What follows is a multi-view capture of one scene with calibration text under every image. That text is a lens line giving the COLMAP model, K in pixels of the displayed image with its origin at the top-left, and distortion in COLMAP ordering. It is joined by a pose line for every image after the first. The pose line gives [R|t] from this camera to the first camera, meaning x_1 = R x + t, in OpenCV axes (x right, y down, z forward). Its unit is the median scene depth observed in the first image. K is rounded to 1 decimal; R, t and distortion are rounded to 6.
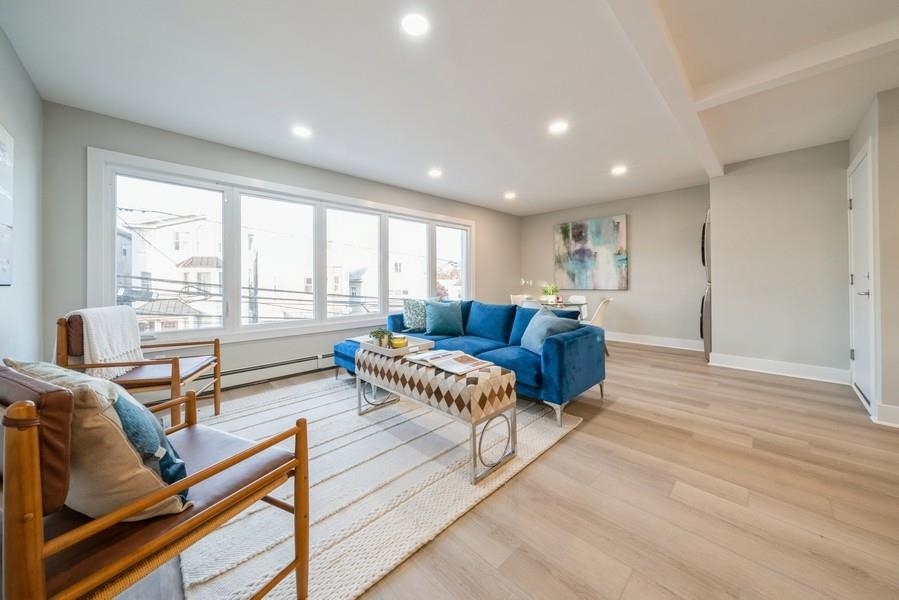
lens RADIAL K [[310.5, 0, 444.5], [0, 310.5, 282.1], [0, 0, 1]] dist [-0.006905, -0.000036]
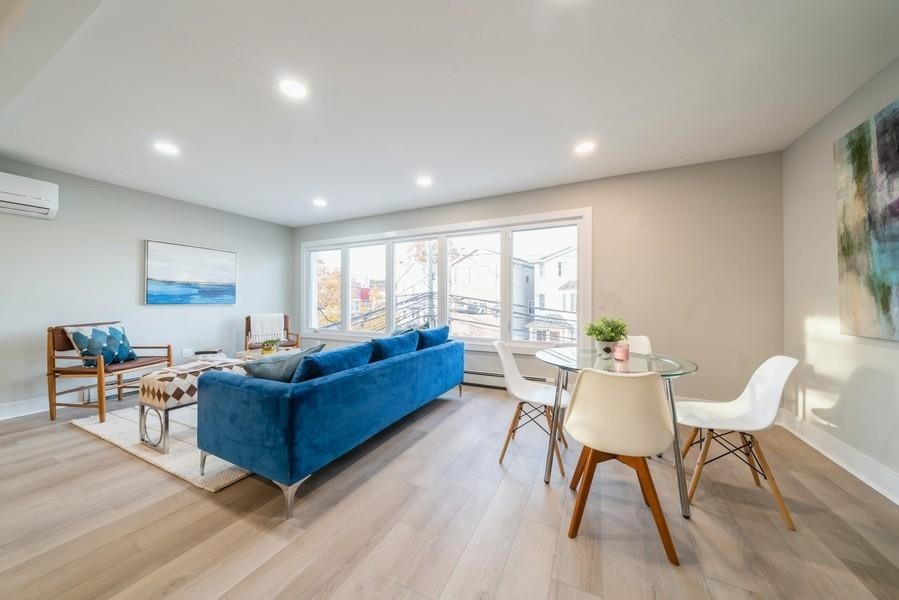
lens RADIAL K [[303.7, 0, 449.1], [0, 303.7, 301.0], [0, 0, 1]] dist [-0.006527, 0.000057]
pose [[0.347187, 0.005163, -0.937782, 0.562771], [-0.006821, 0.999972, 0.002980, -0.011451], [0.937771, 0.005362, 0.347213, 0.540581]]
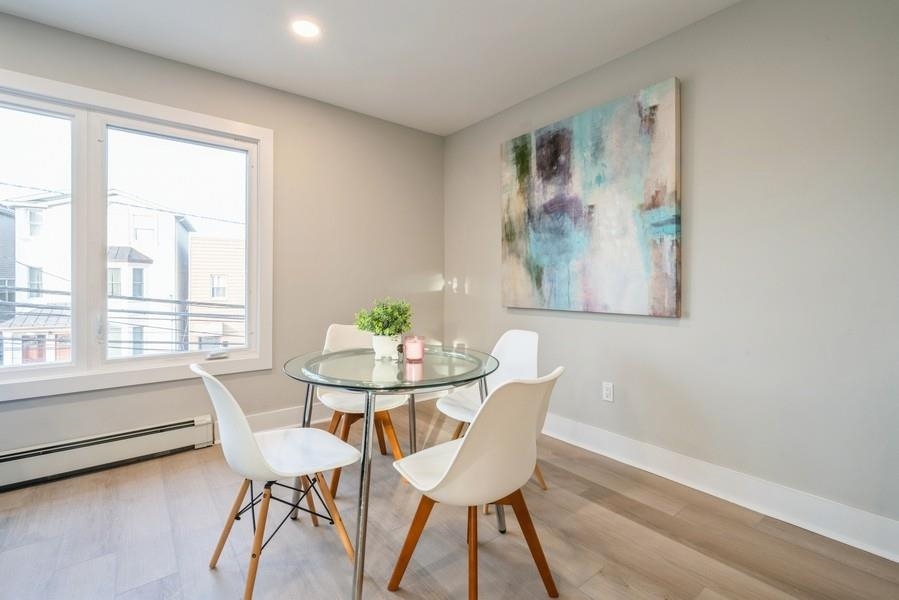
lens RADIAL K [[404.0, 0, 442.3], [0, 404.0, 286.0], [0, 0, 1]] dist [-0.000603, -0.000212]
pose [[0.994441, 0.011389, -0.104681, 0.366860], [-0.011082, 0.999932, 0.003512, -0.004925], [0.104714, -0.002333, 0.994500, 0.526163]]
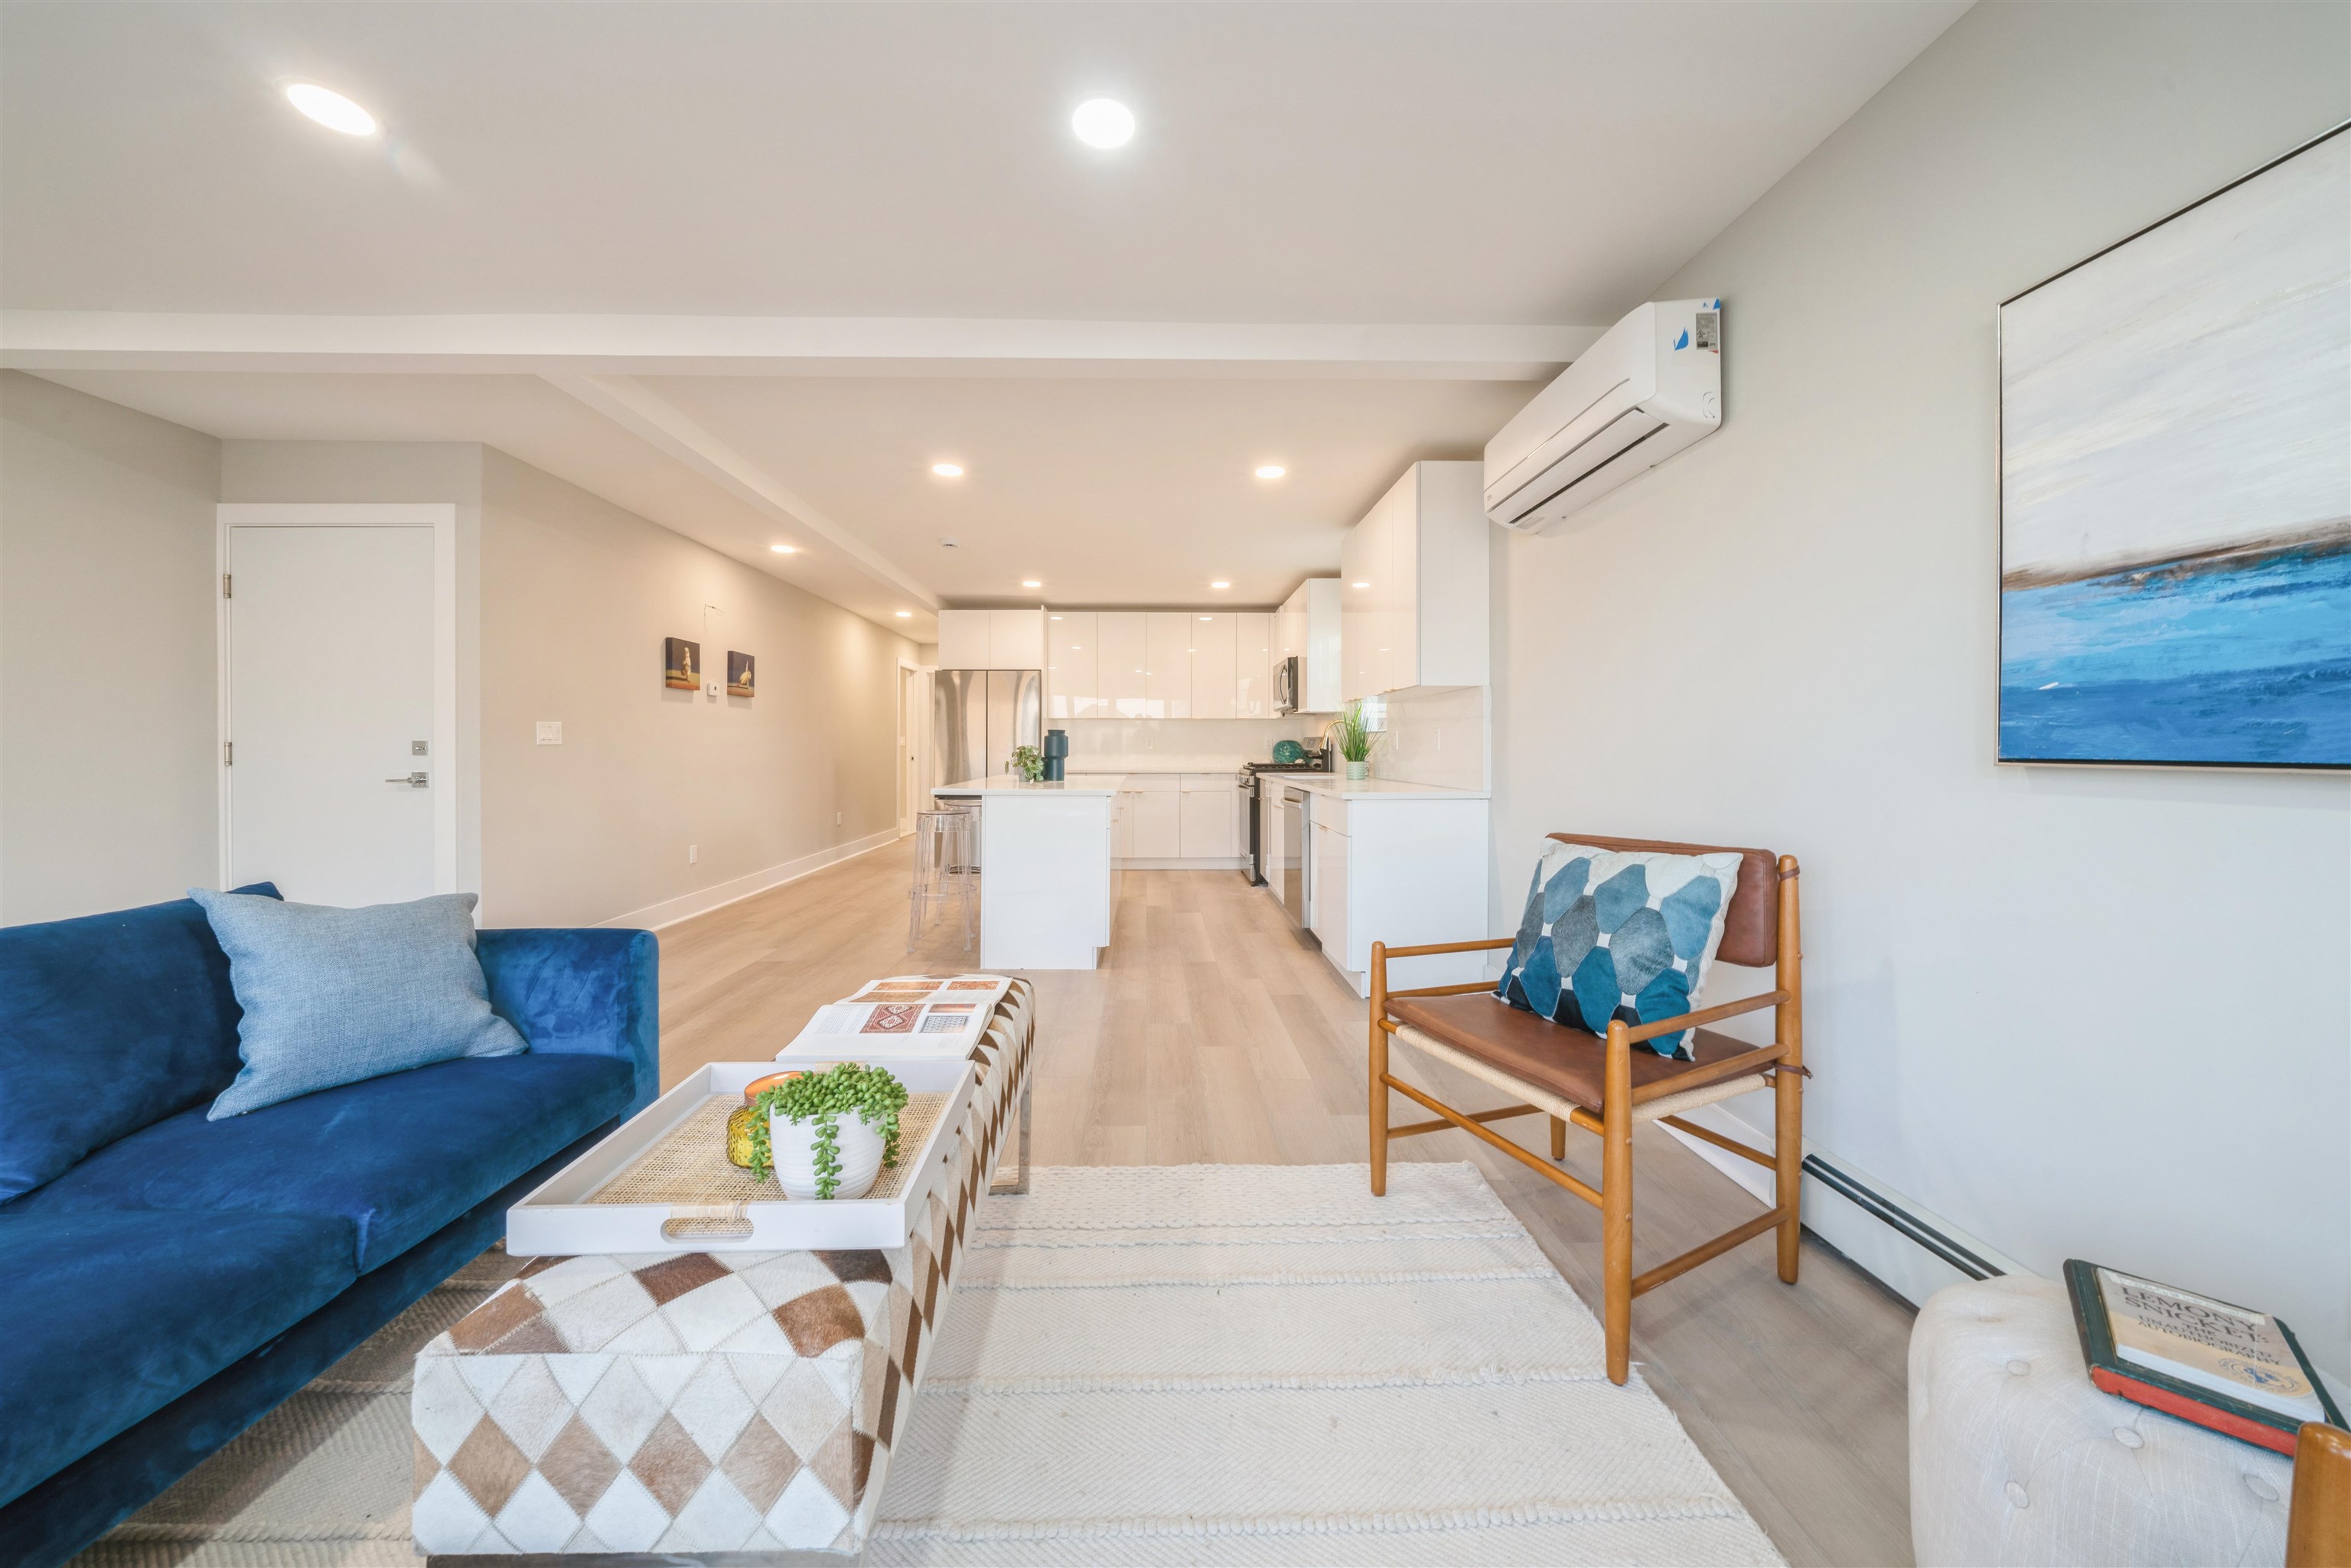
lens RADIAL K [[812.0, 0, 1162.4], [0, 812.0, 737.2], [0, 0, 1]] dist [-0.006905, -0.000036]
pose [[-0.733939, 0.016442, 0.679017, -0.254495], [0.005680, 0.999821, -0.018071, -0.001867], [-0.679192, -0.009406, -0.733900, 0.506375]]
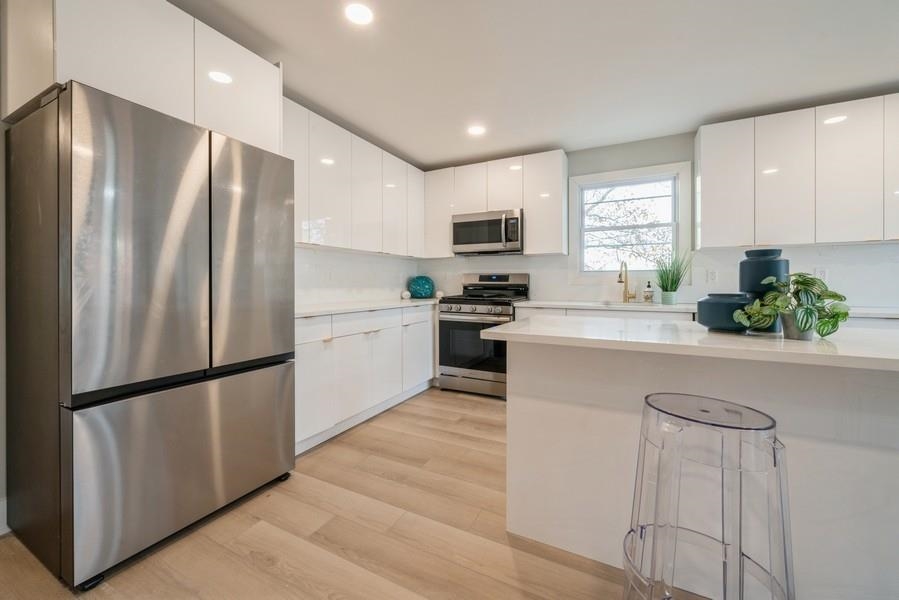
lens RADIAL K [[357.7, 0, 445.9], [0, 357.7, 286.7], [0, 0, 1]] dist [-0.001352, -0.000083]
pose [[-0.946089, 0.009814, -0.323759, 0.715035], [0.006607, 0.999918, 0.011005, -0.005057], [0.323840, 0.008273, -0.946076, 0.097754]]
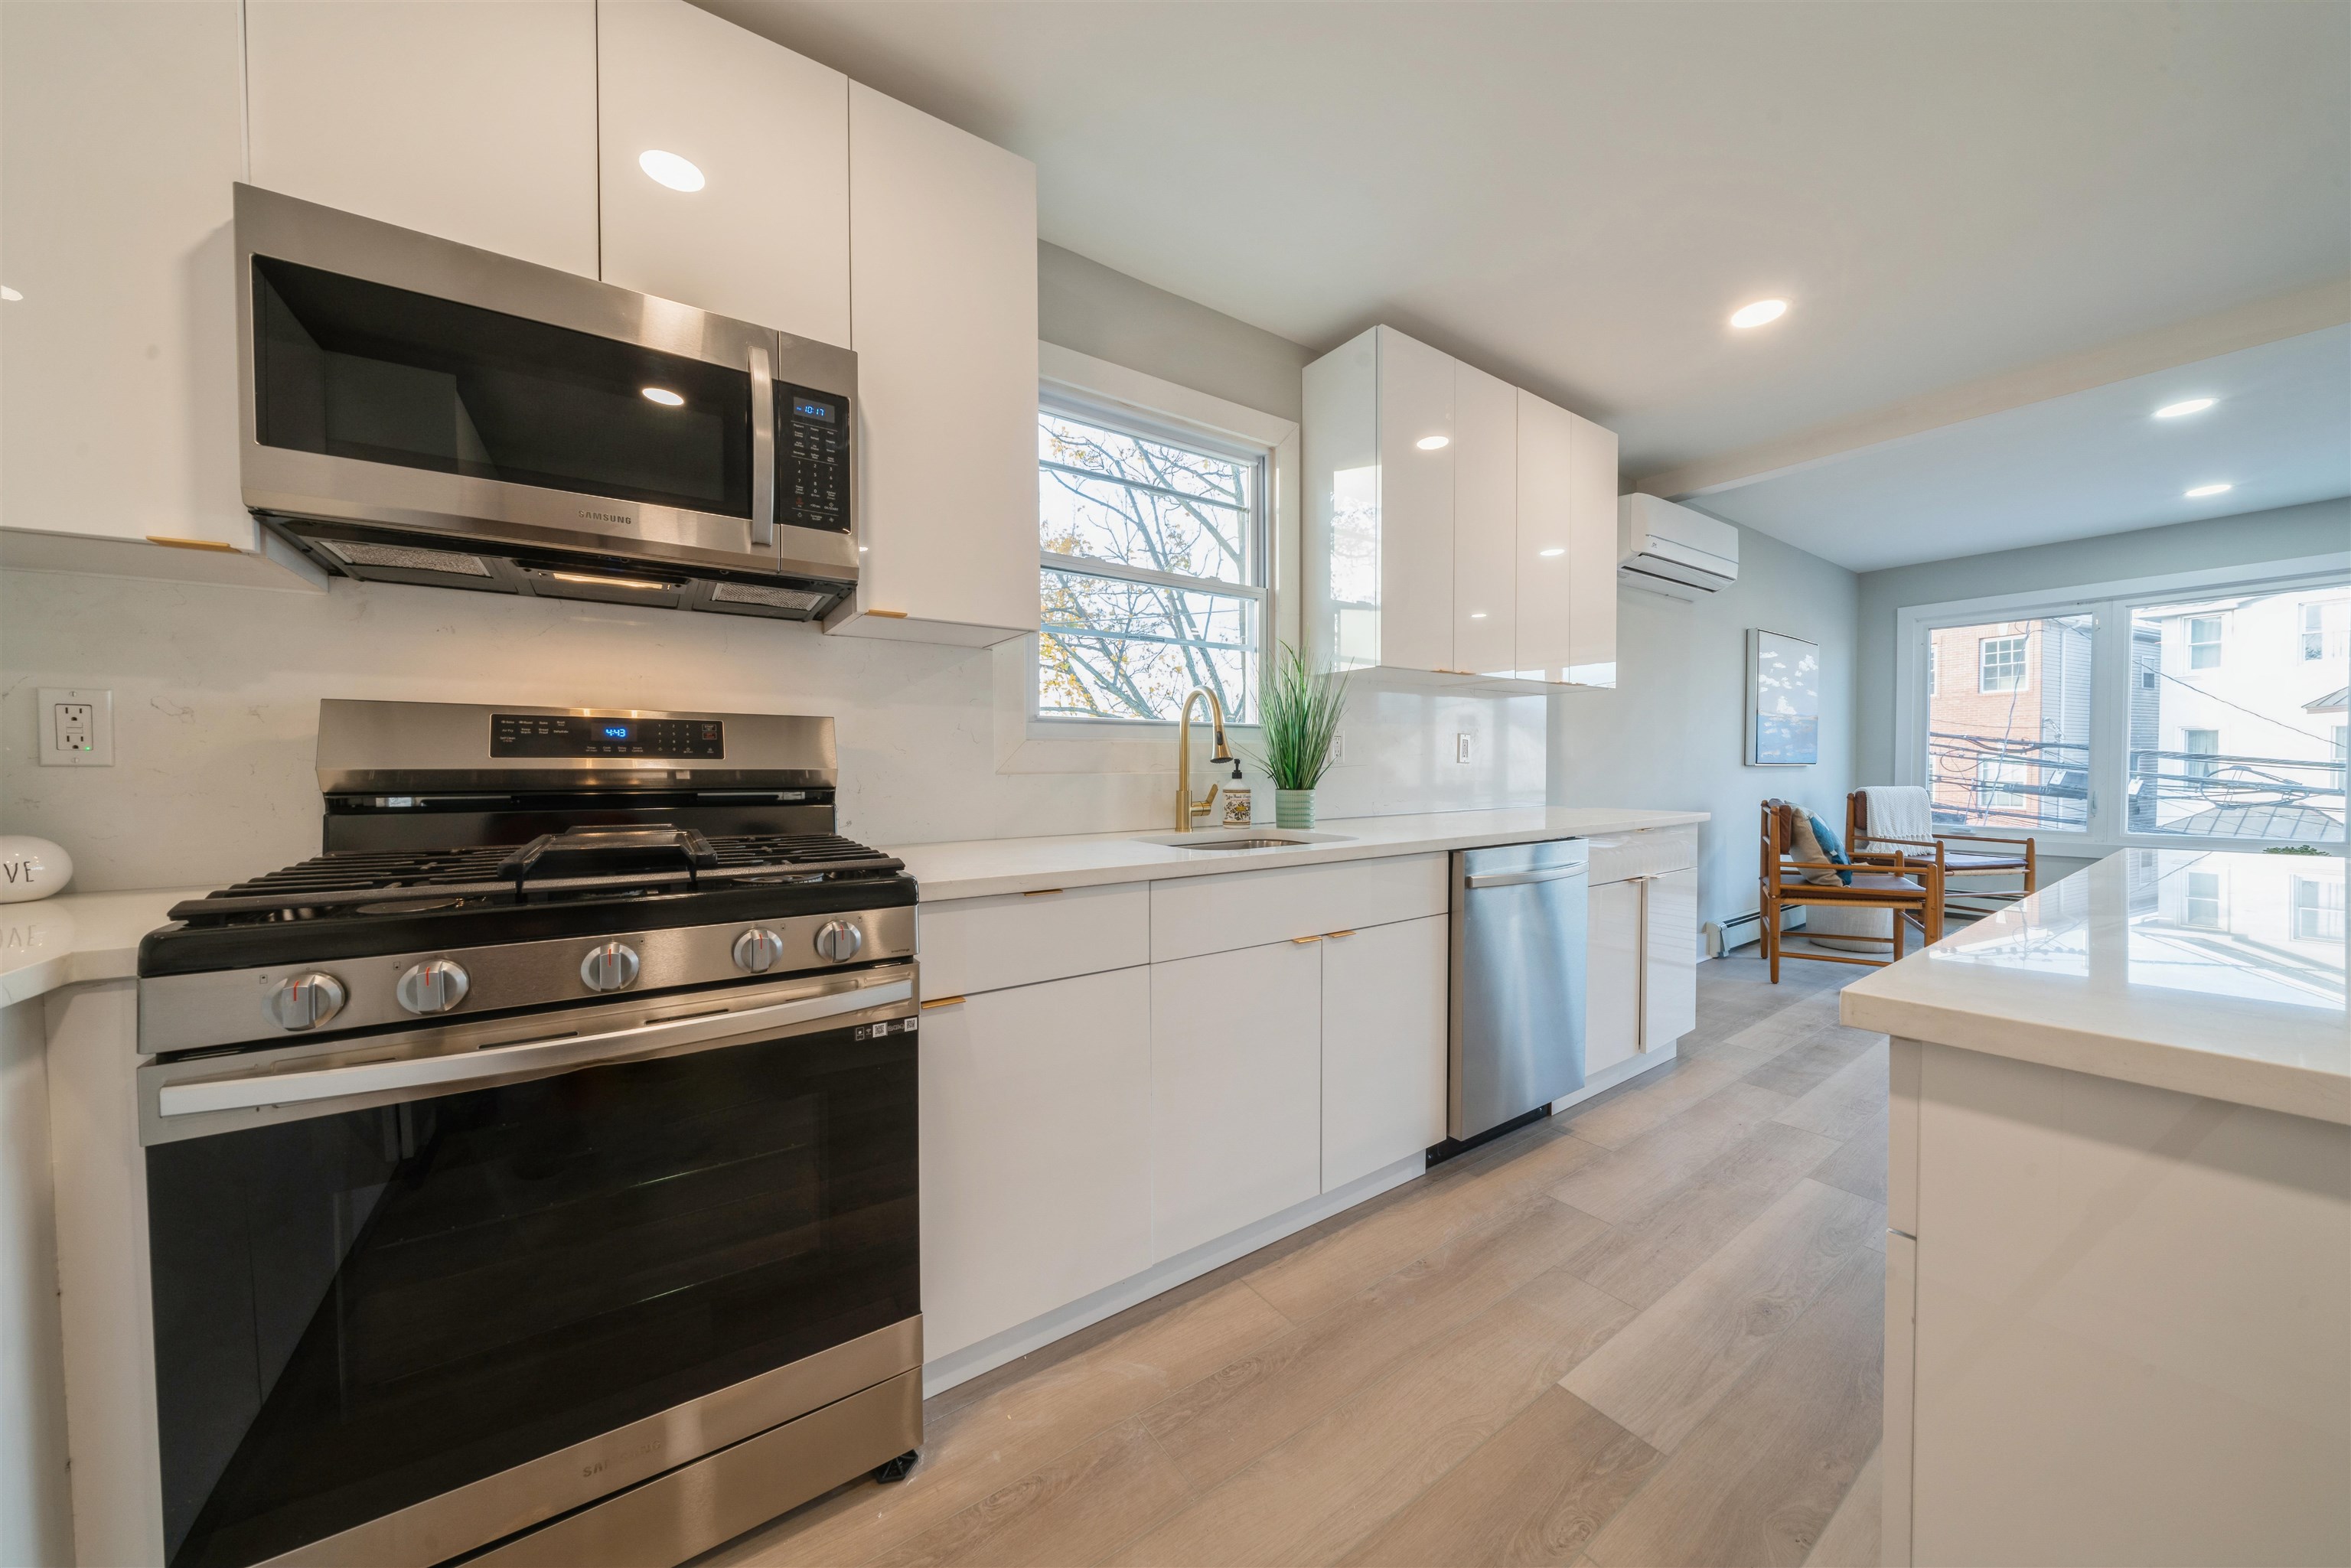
lens RADIAL K [[794.1, 0, 1174.4], [0, 794.1, 786.7], [0, 0, 1]] dist [-0.006527, 0.000057]
pose [[-0.154575, 0.032235, -0.987455, 0.624893], [0.005965, 0.999480, 0.031694, -0.004264], [0.987963, -0.000991, -0.154687, -0.313512]]
